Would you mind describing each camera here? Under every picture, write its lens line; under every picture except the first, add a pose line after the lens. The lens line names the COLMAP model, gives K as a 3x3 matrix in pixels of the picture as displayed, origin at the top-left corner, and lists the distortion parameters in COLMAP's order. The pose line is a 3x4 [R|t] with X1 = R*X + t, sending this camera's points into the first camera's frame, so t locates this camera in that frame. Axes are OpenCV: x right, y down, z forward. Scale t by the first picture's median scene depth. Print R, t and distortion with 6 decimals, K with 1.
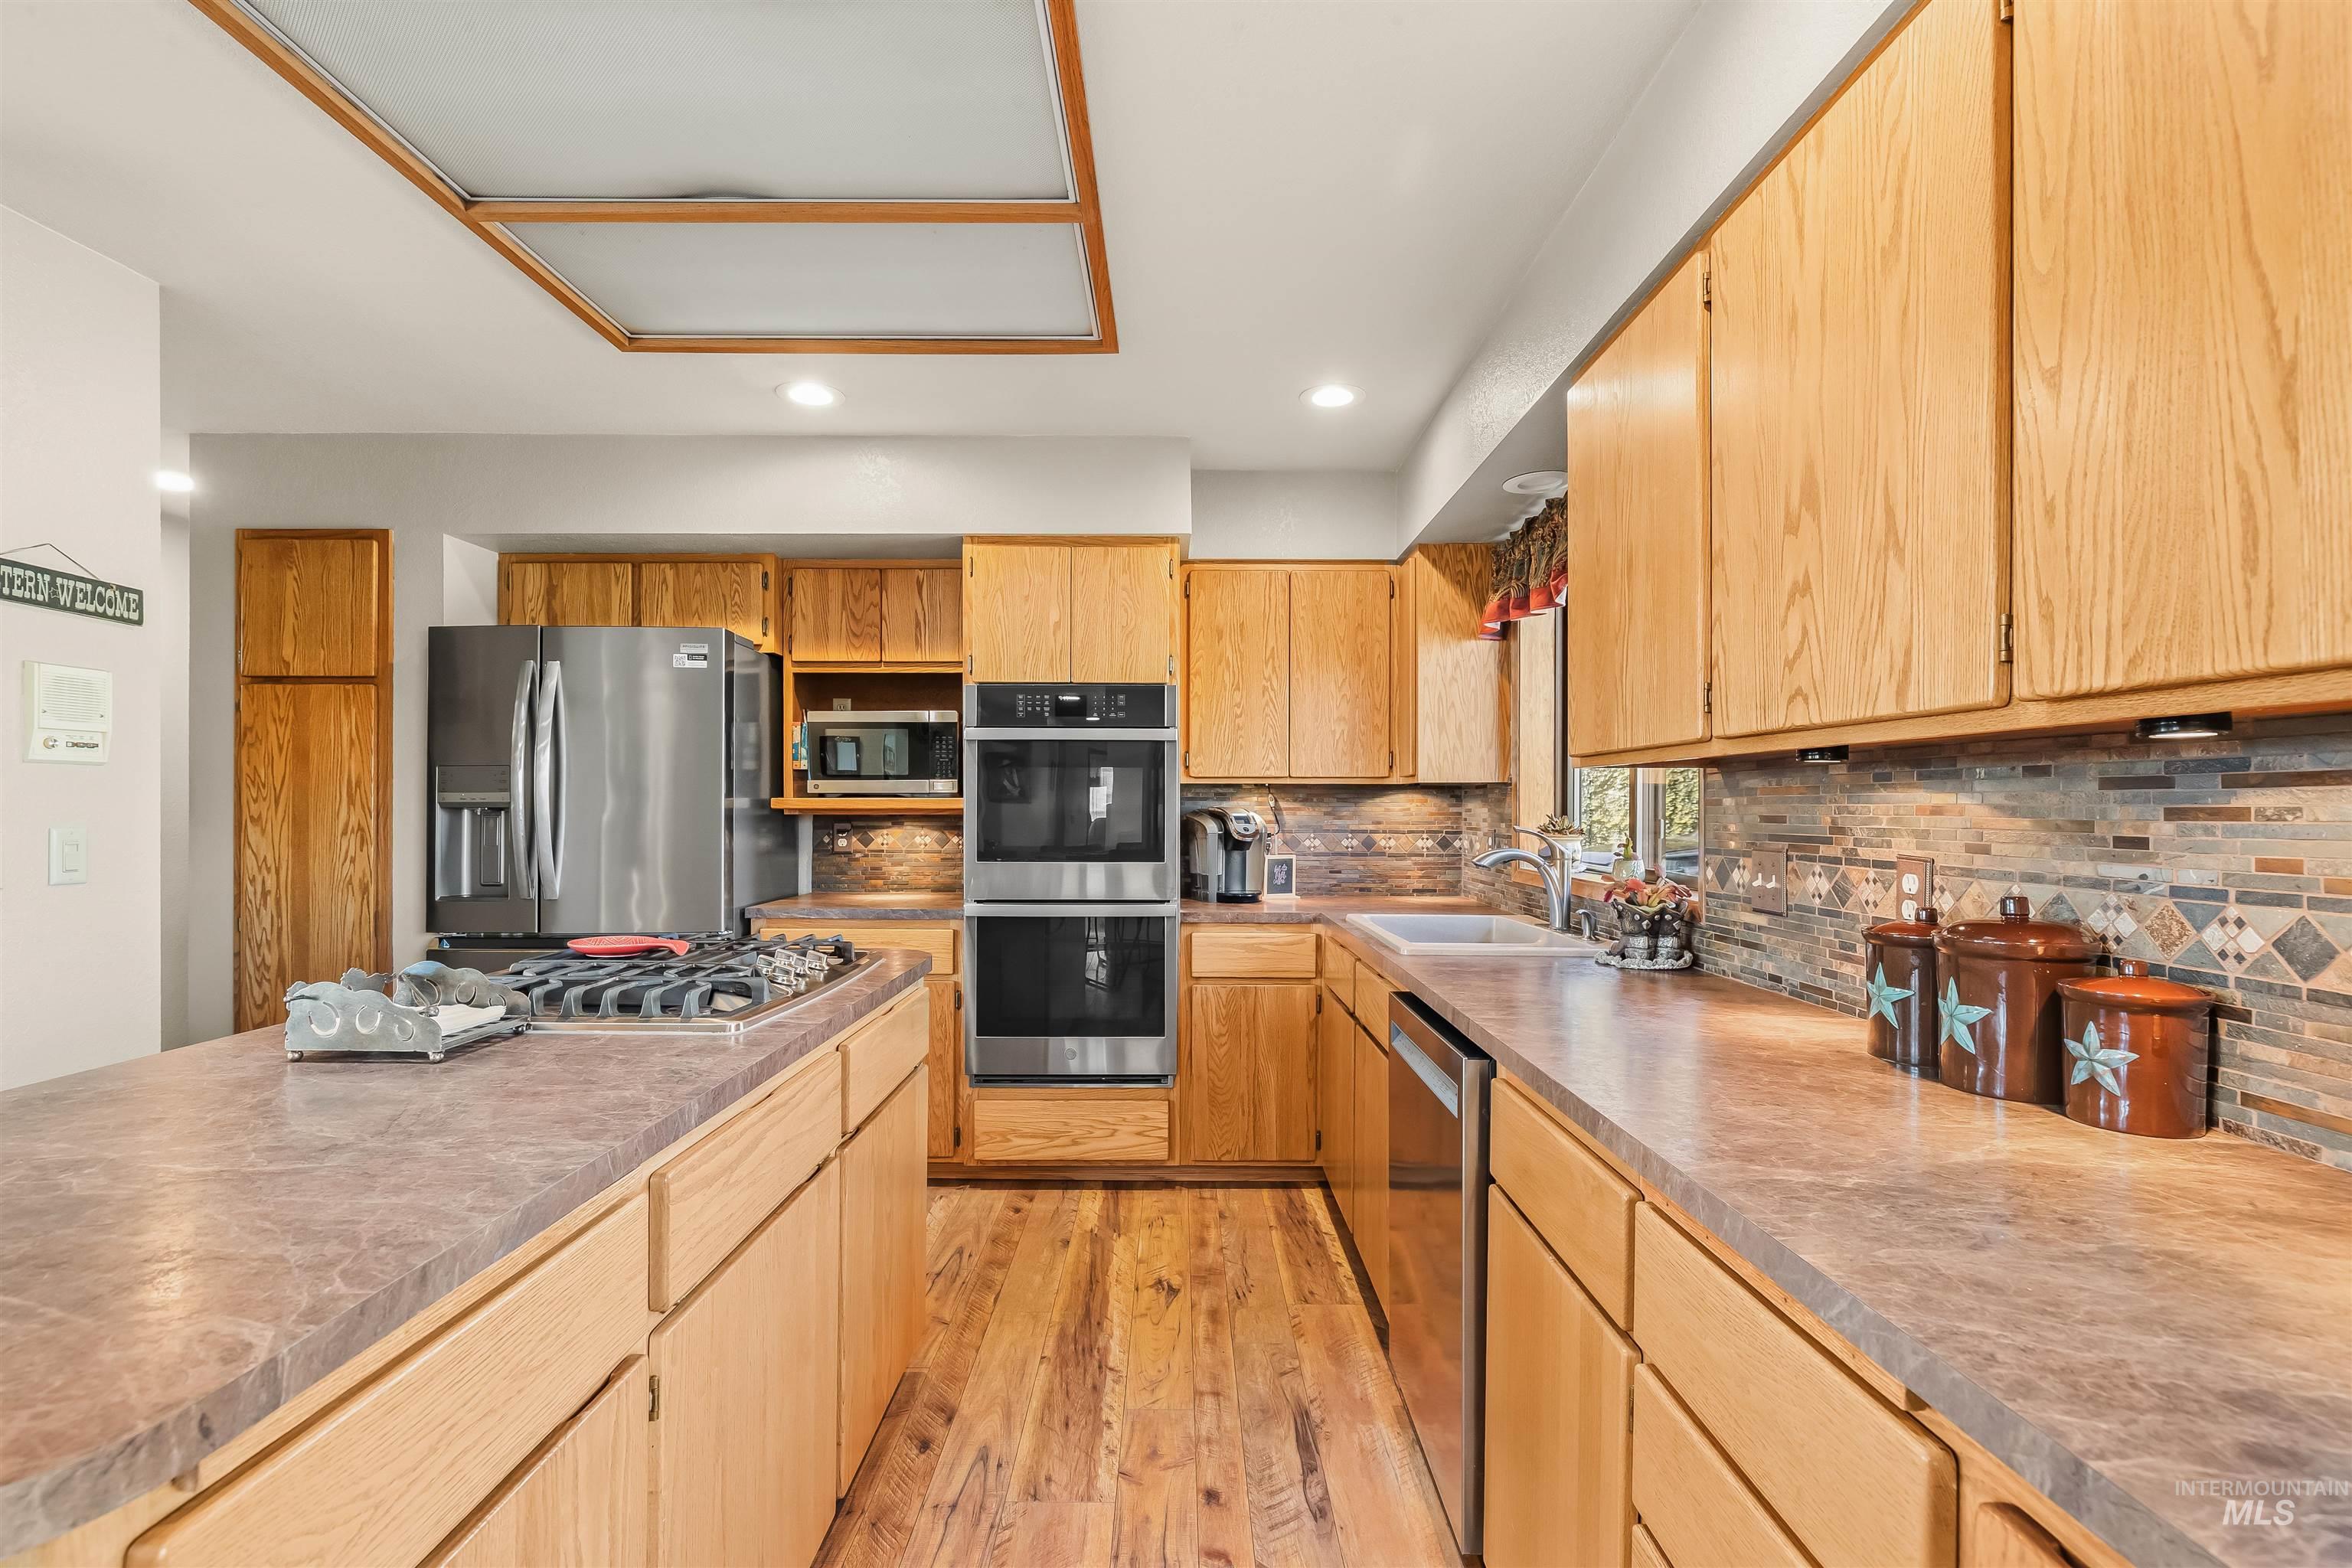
lens RADIAL K [[1075.4, 0, 1182.2], [0, 1075.4, 808.9], [0, 0, 1]] dist [0.000432, 0.000235]
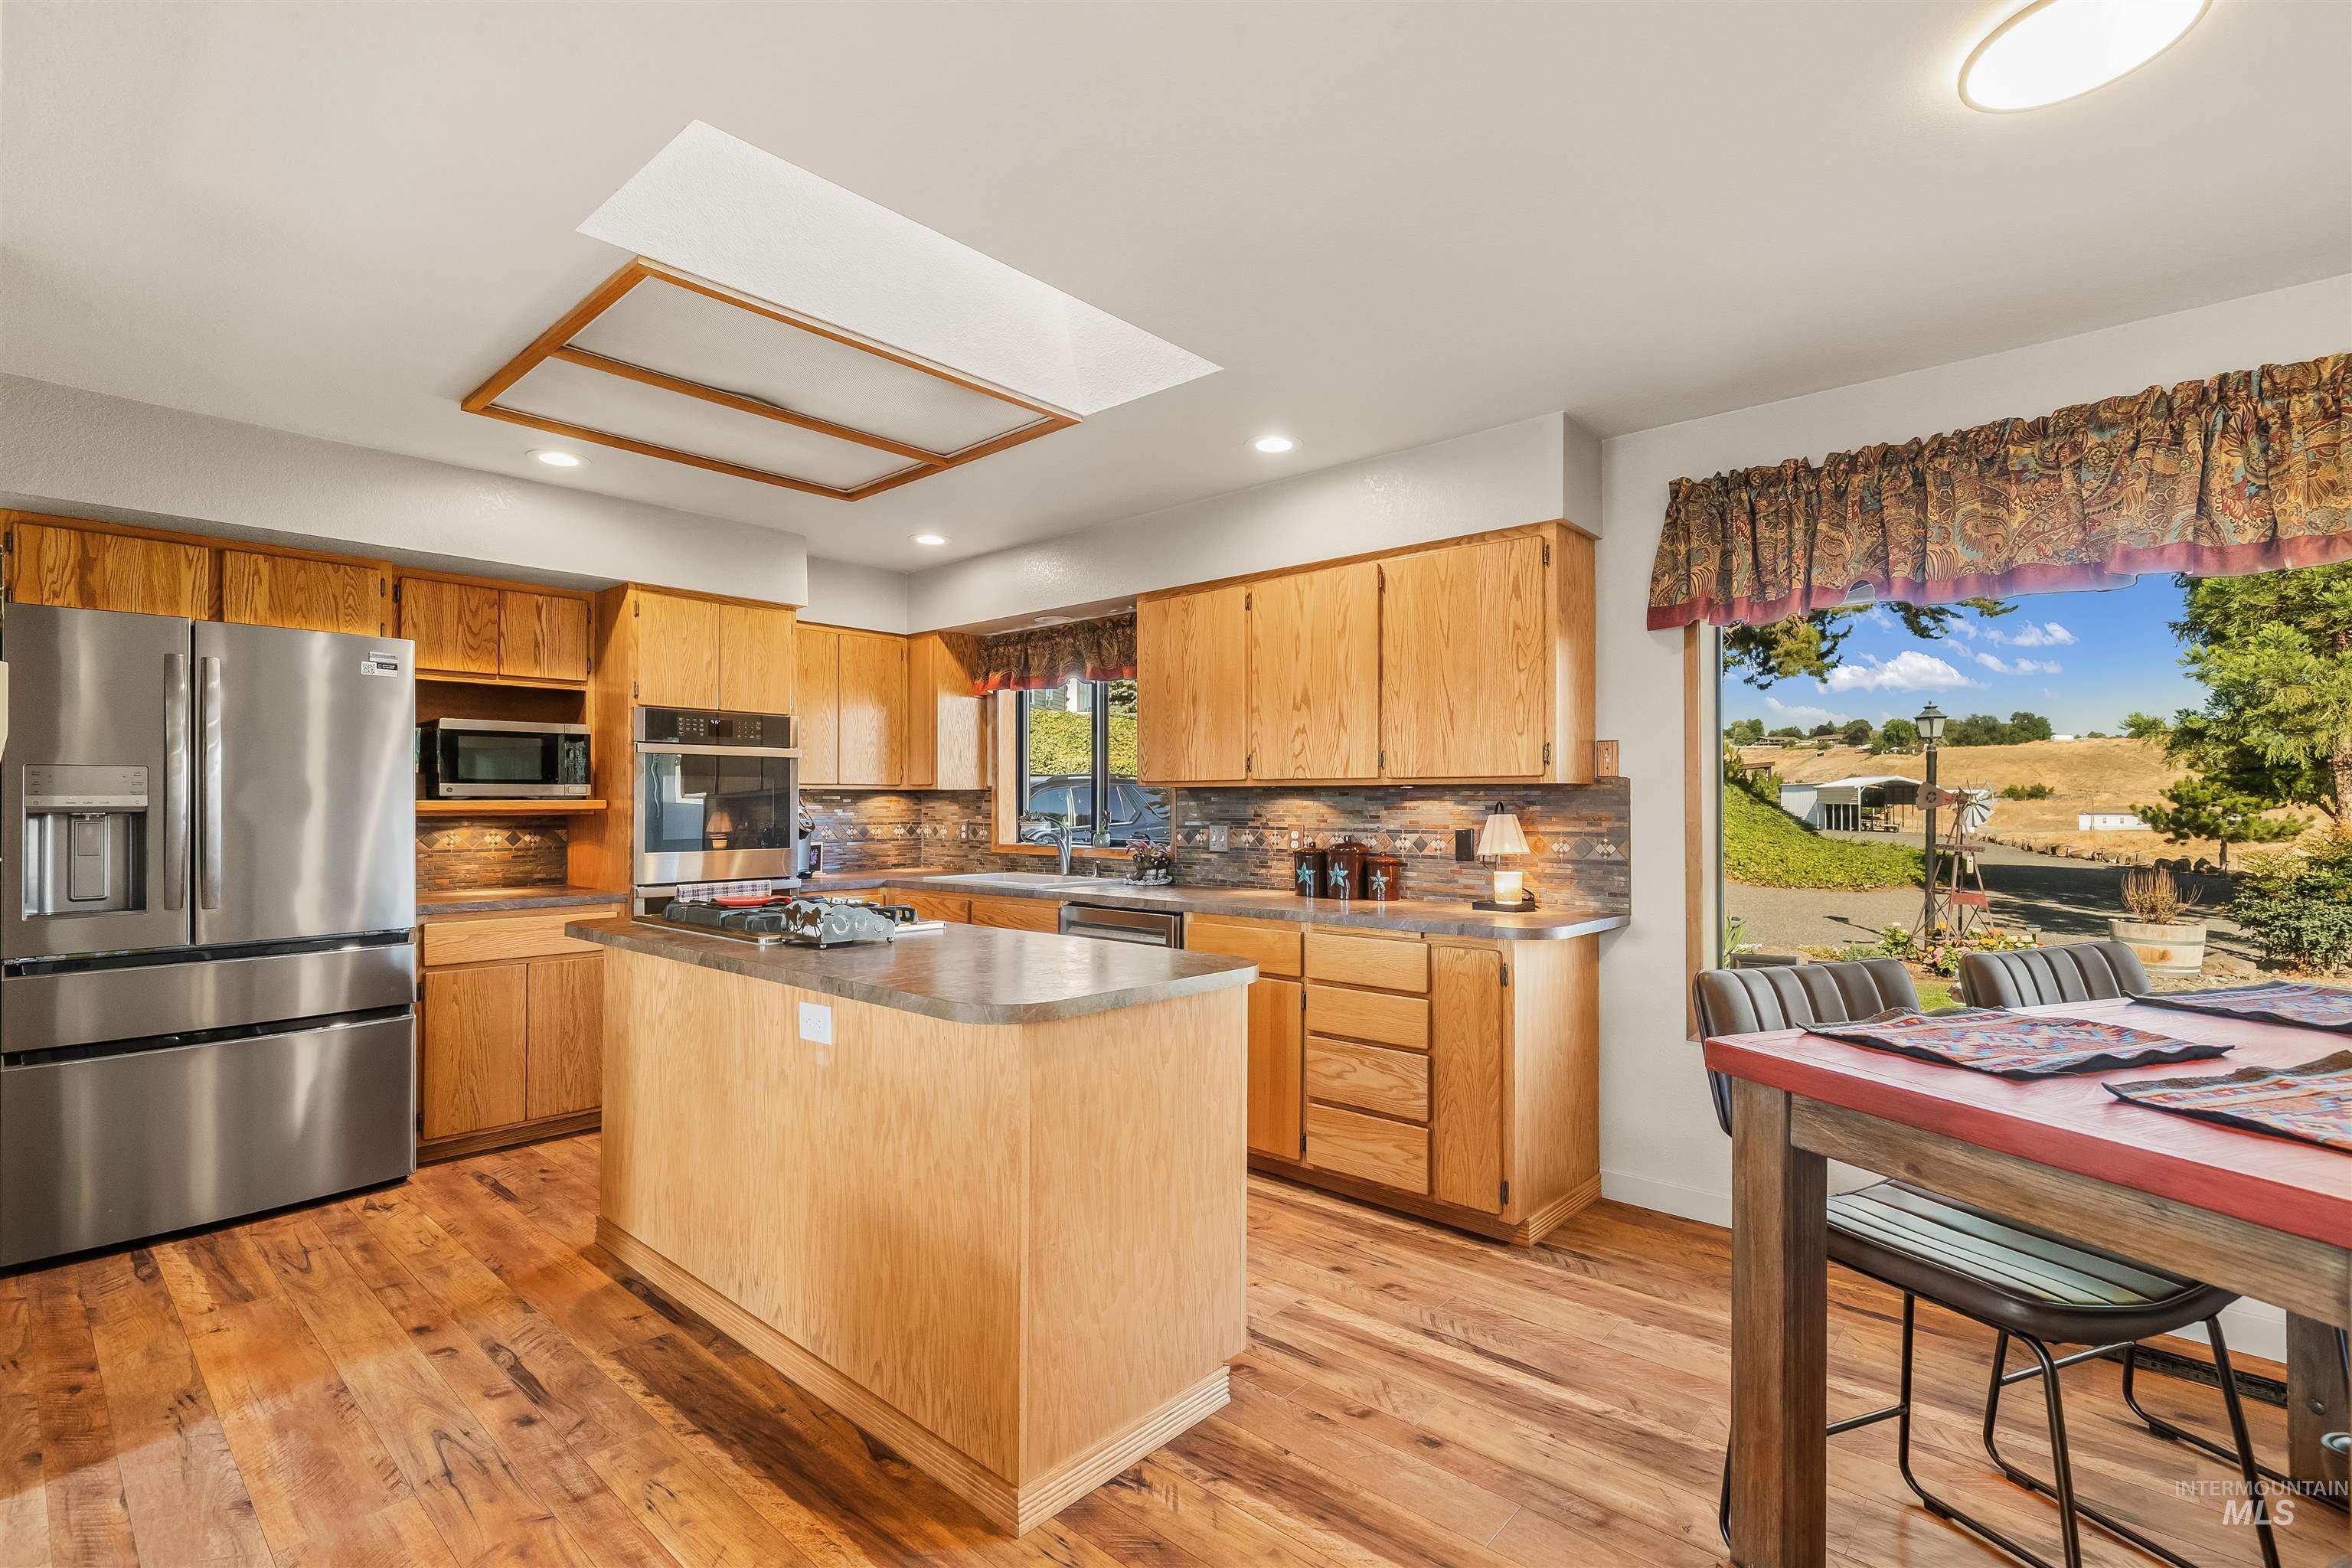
lens RADIAL K [[1075.4, 0, 1182.2], [0, 1075.4, 808.9], [0, 0, 1]] dist [0.000432, 0.000235]
pose [[0.665624, -0.007649, 0.746248, -0.692856], [0.004146, 0.999970, 0.006551, -0.006143], [-0.746275, -0.001267, 0.665636, -0.262377]]
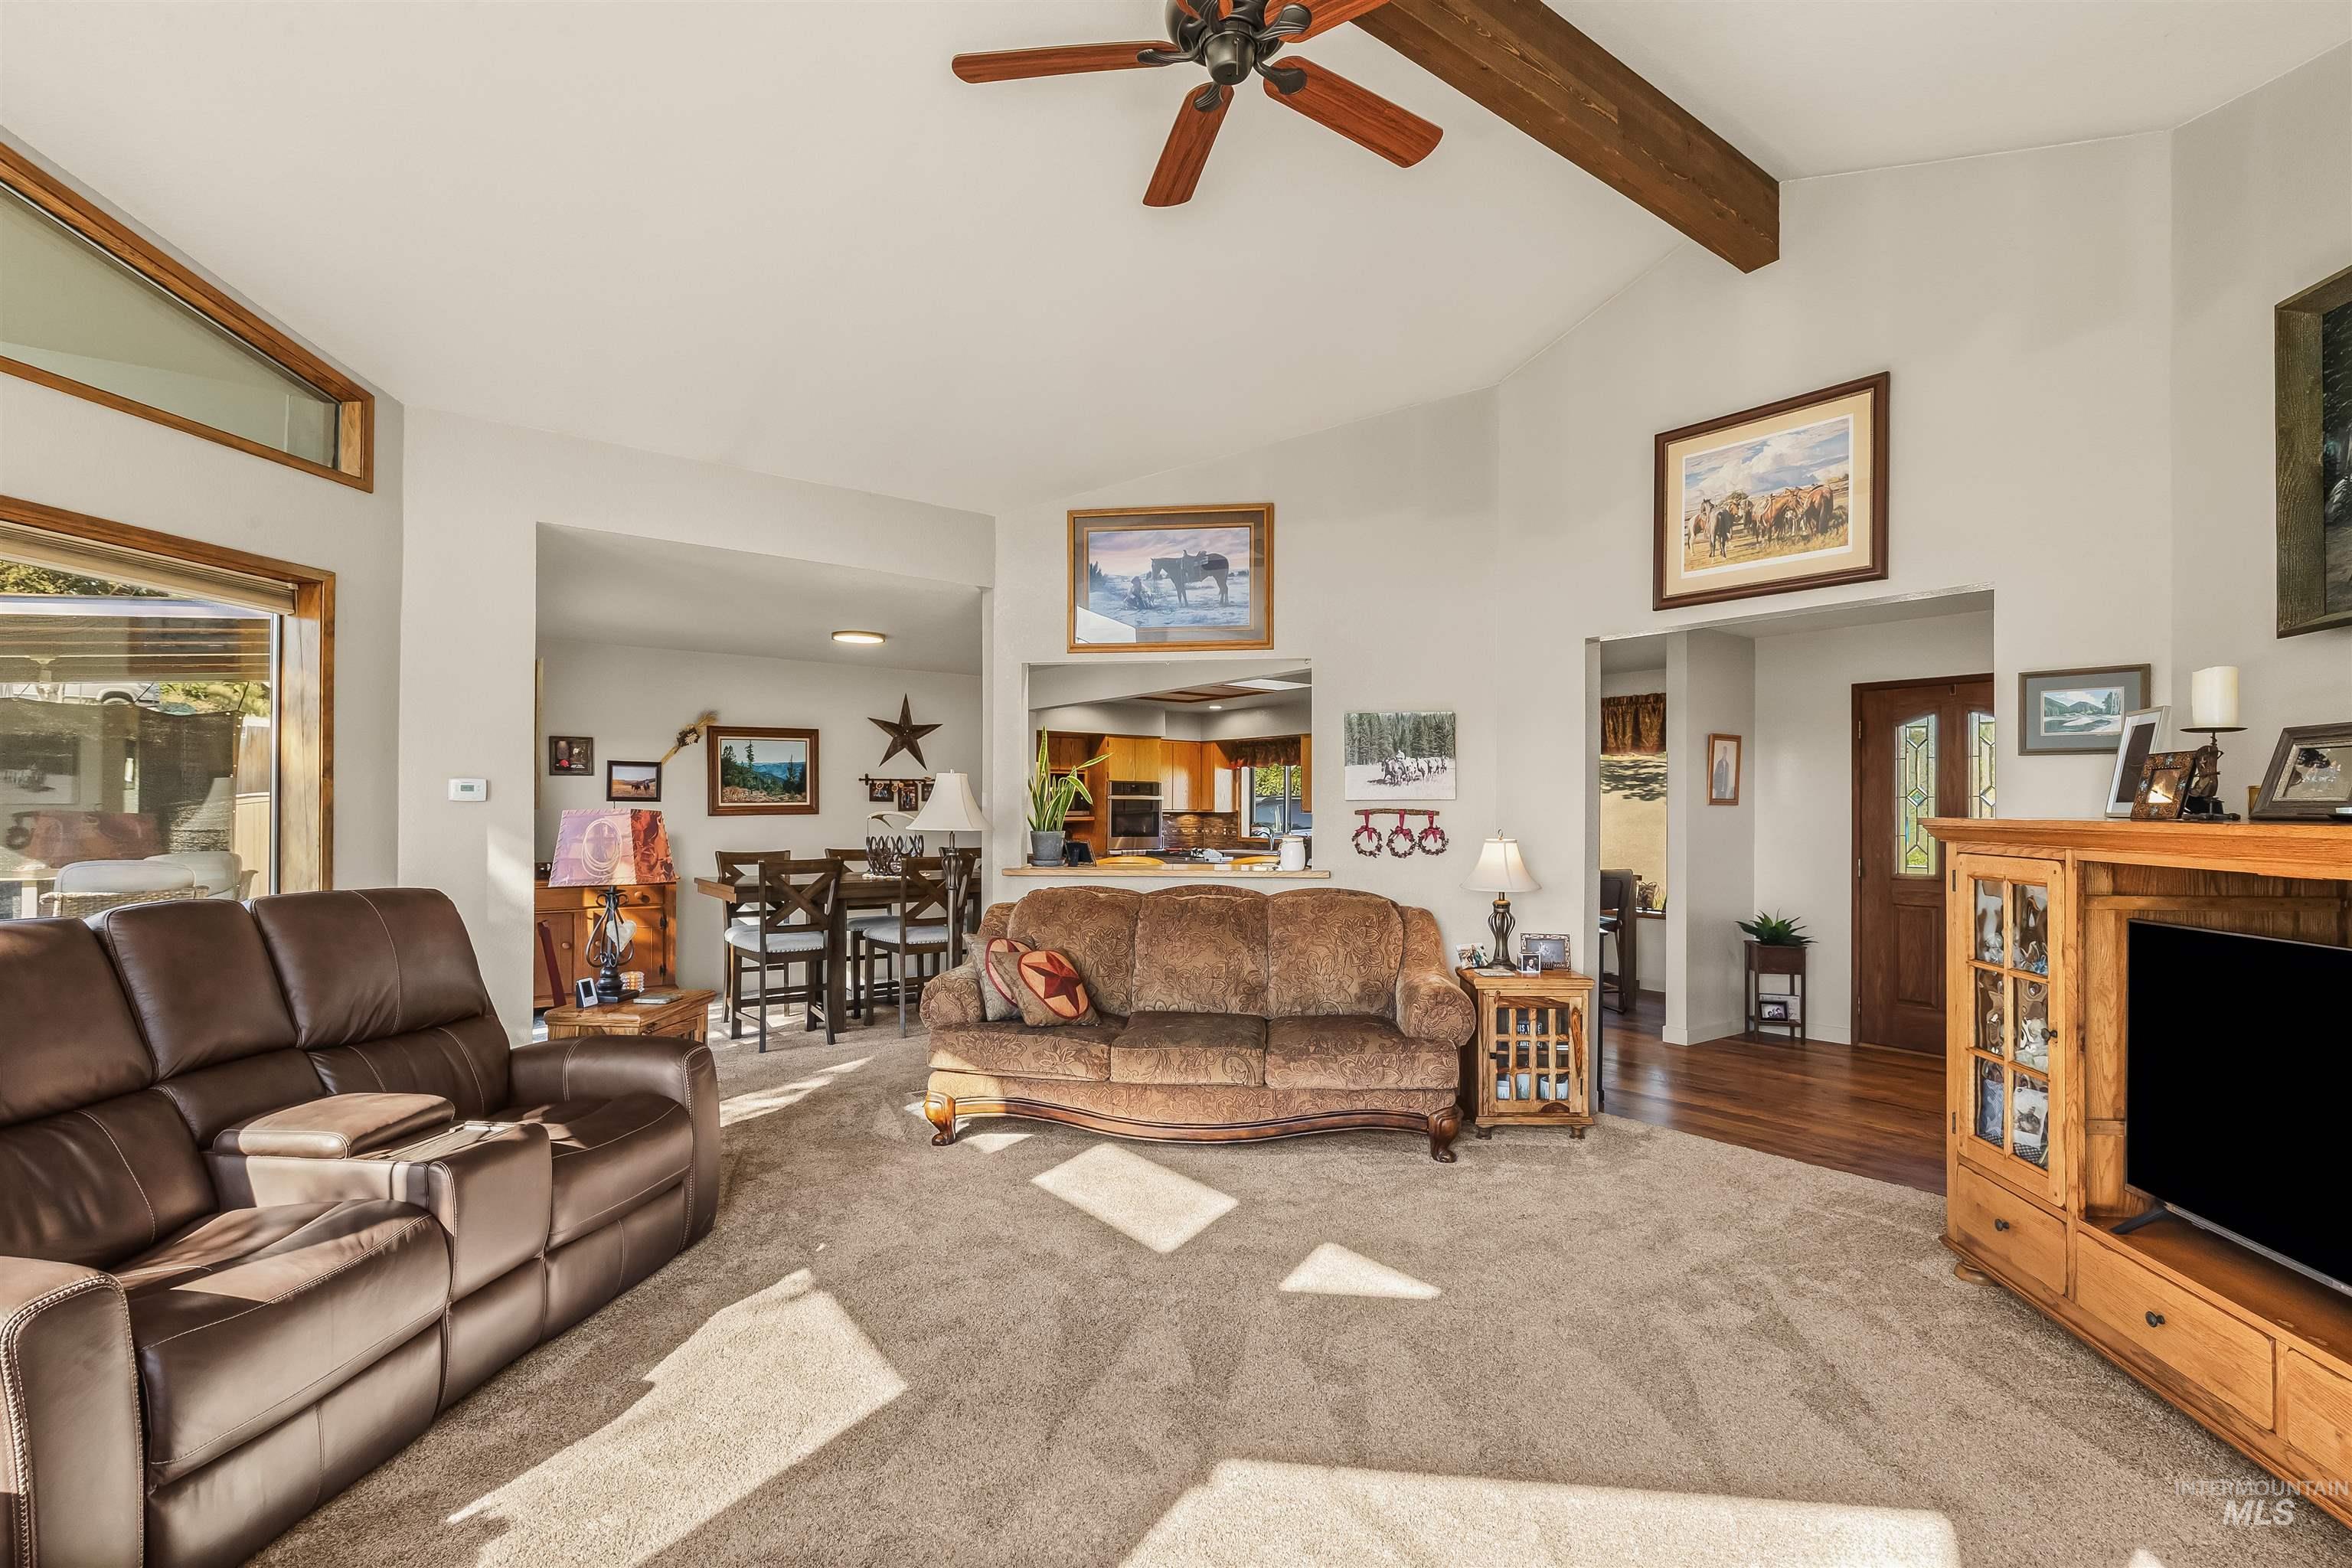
lens RADIAL K [[1075.4, 0, 1182.2], [0, 1075.4, 808.9], [0, 0, 1]] dist [0.000432, 0.000235]
pose [[0.805936, -0.000243, 0.592003, -1.850611], [-0.006187, 0.999942, 0.008833, -0.063130], [-0.591970, -0.010781, 0.805888, -1.632293]]
